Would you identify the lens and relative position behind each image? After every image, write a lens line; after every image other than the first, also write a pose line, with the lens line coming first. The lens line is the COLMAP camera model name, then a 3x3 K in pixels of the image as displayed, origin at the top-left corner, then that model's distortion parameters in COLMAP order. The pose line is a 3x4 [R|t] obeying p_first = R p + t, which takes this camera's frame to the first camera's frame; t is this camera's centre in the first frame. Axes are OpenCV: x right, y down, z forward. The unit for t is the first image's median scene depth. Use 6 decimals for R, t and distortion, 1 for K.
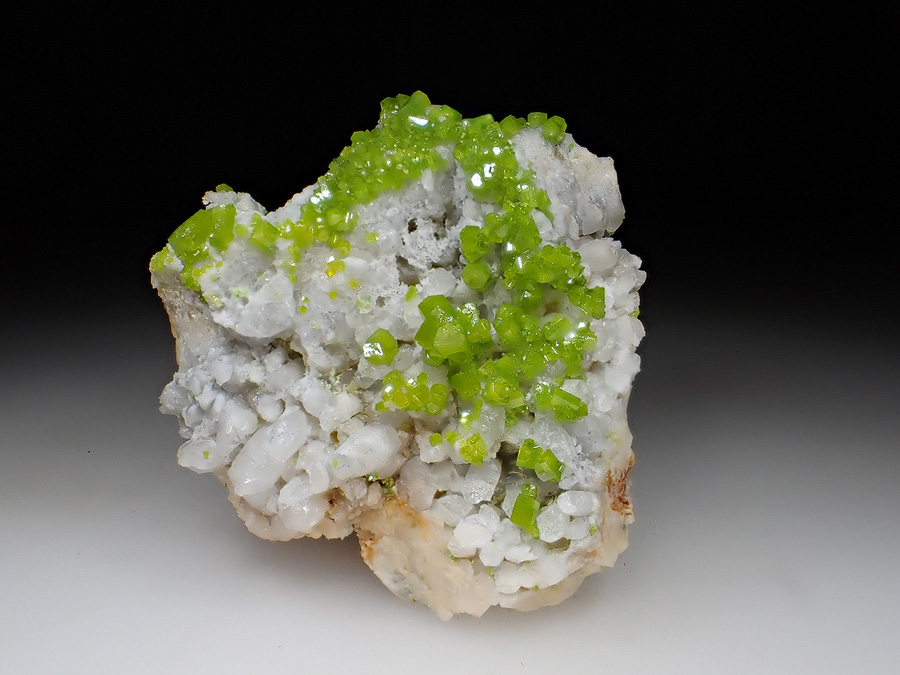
lens RADIAL K [[780.9, 0, 450.0], [0, 780.9, 337.5], [0, 0, 1]] dist [0.002522, -0.000321]
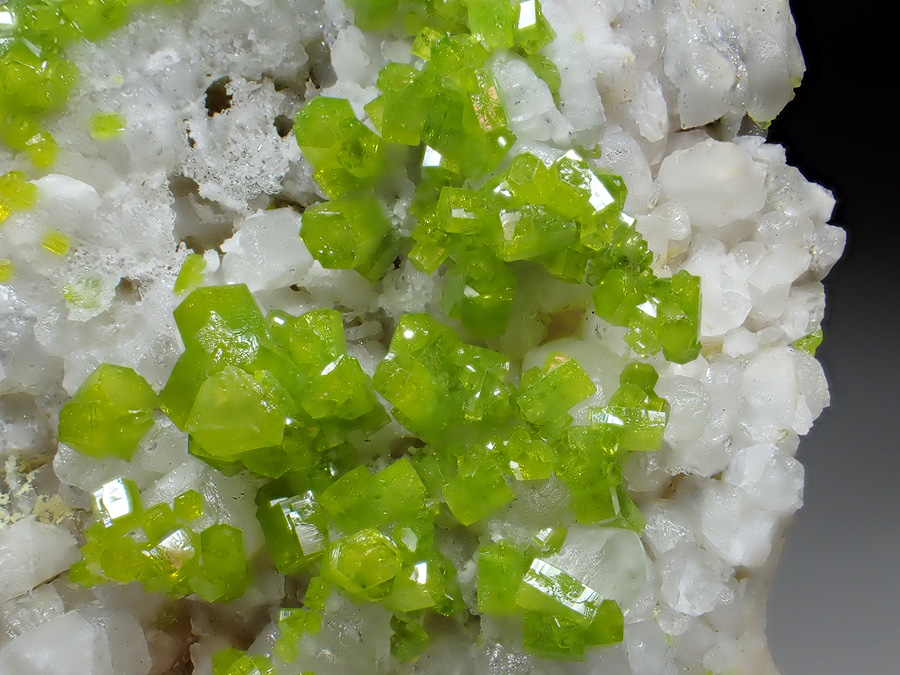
lens RADIAL K [[1301.9, 0, 450.0], [0, 1301.9, 337.5], [0, 0, 1]] dist [0.002120, 0.005955]
pose [[0.989438, 0.037898, -0.139918, 0.161676], [-0.033893, 0.998948, 0.030904, -0.048274], [0.140942, -0.025835, 0.989681, 0.377911]]
